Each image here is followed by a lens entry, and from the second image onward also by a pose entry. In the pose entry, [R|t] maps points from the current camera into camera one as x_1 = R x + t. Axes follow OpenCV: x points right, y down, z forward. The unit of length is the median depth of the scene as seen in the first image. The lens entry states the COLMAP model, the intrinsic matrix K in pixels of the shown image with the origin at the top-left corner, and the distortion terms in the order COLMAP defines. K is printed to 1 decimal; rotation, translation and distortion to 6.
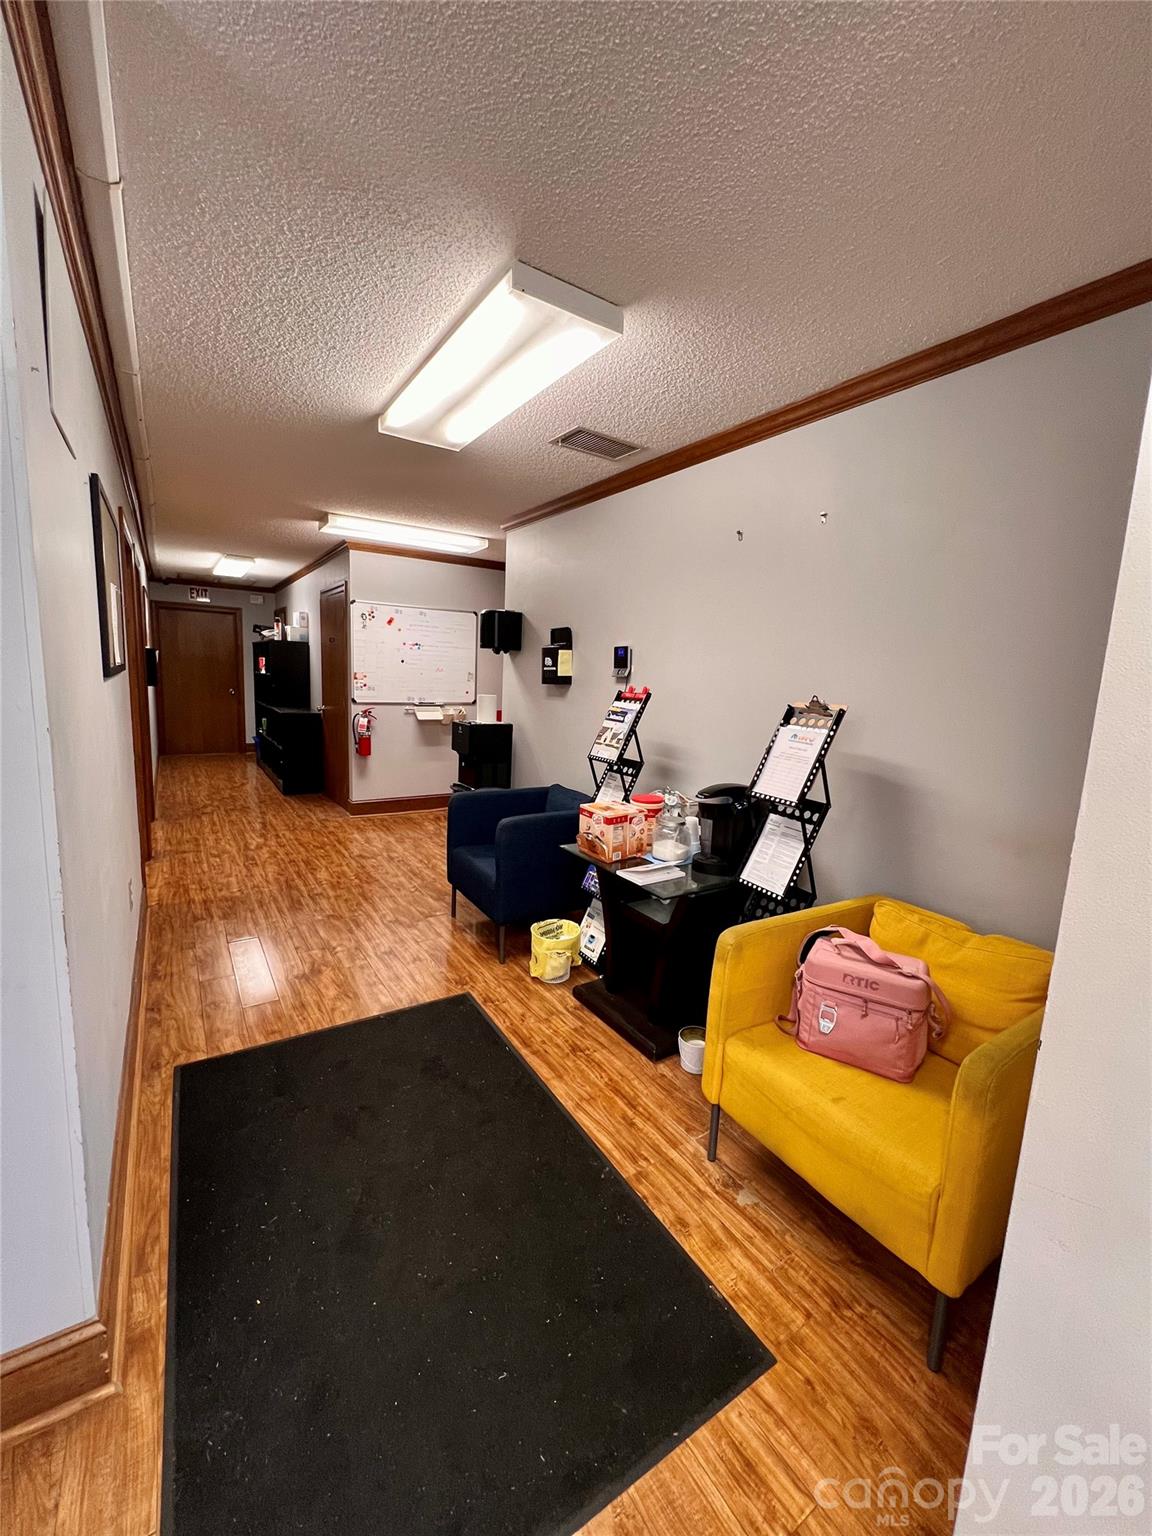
lens RADIAL K [[616.1, 0, 580.8], [0, 616.1, 760.9], [0, 0, 1]] dist [-0.000153, 0.000665]
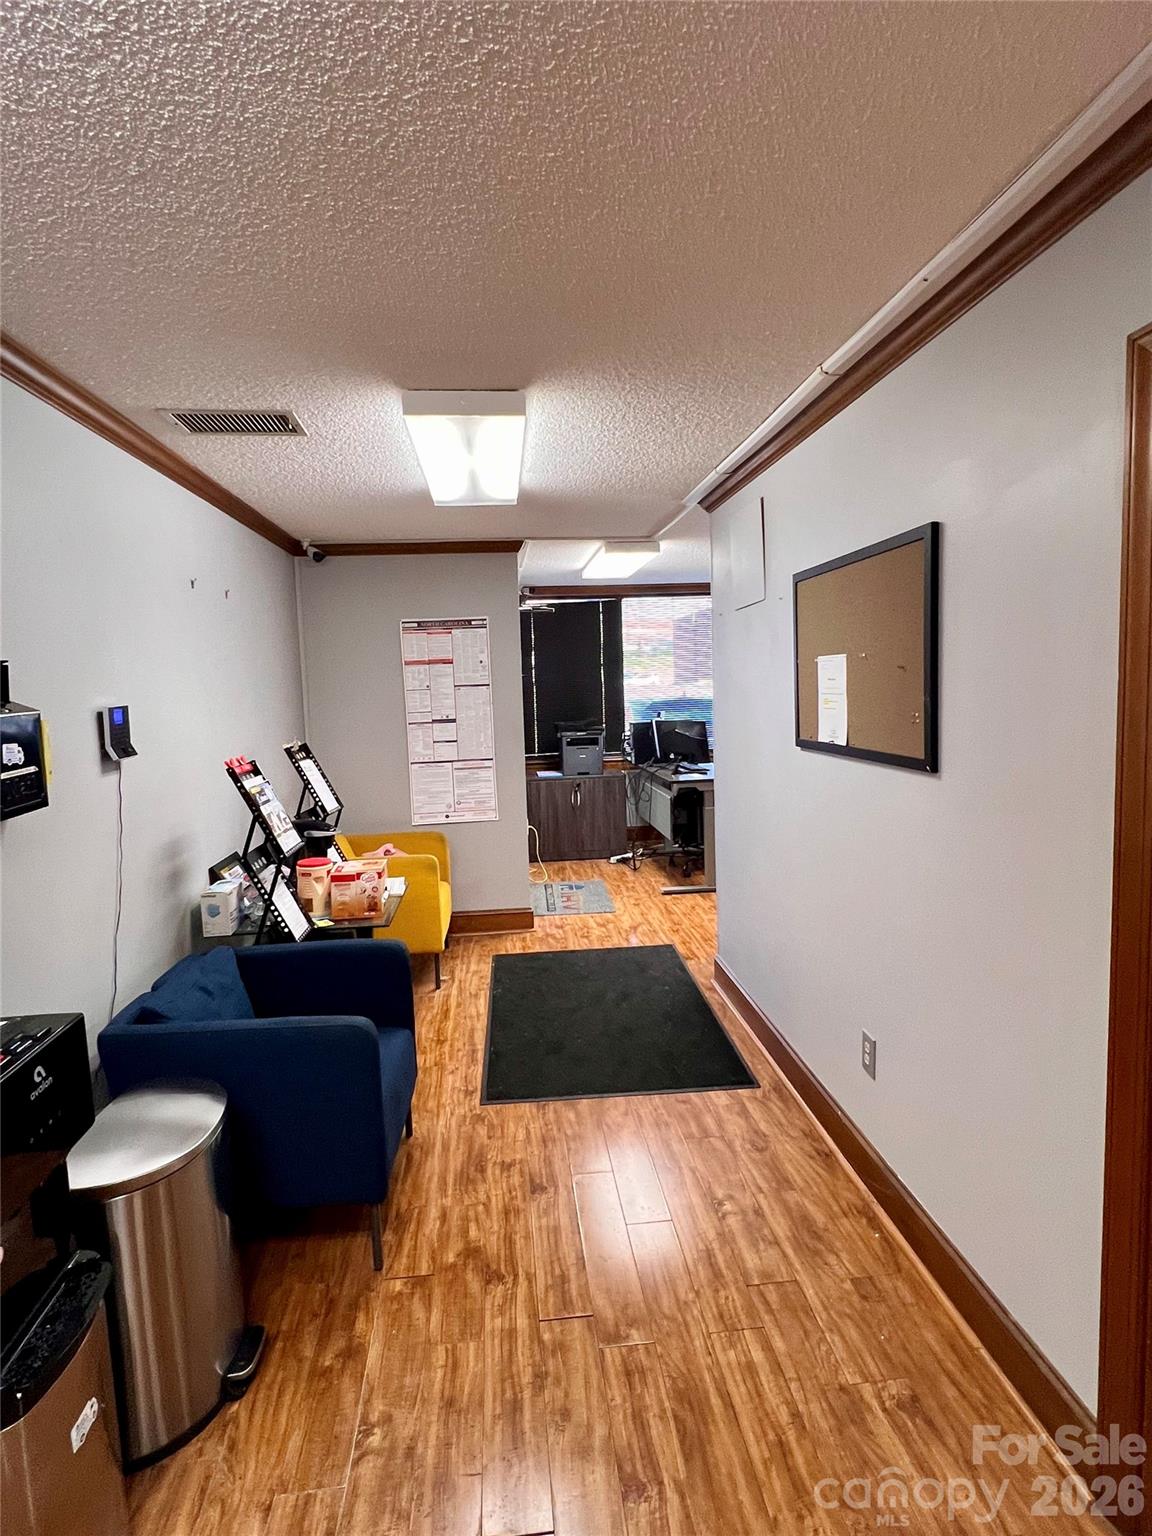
lens RADIAL K [[810.5, 0, 565.5], [0, 810.5, 759.5], [0, 0, 1]] dist [0.001176, -0.000300]
pose [[-0.877548, -0.057912, 0.475978, -0.651213], [0.066405, 0.968435, 0.240257, -0.291798], [-0.474868, 0.242445, -0.846003, 1.455844]]
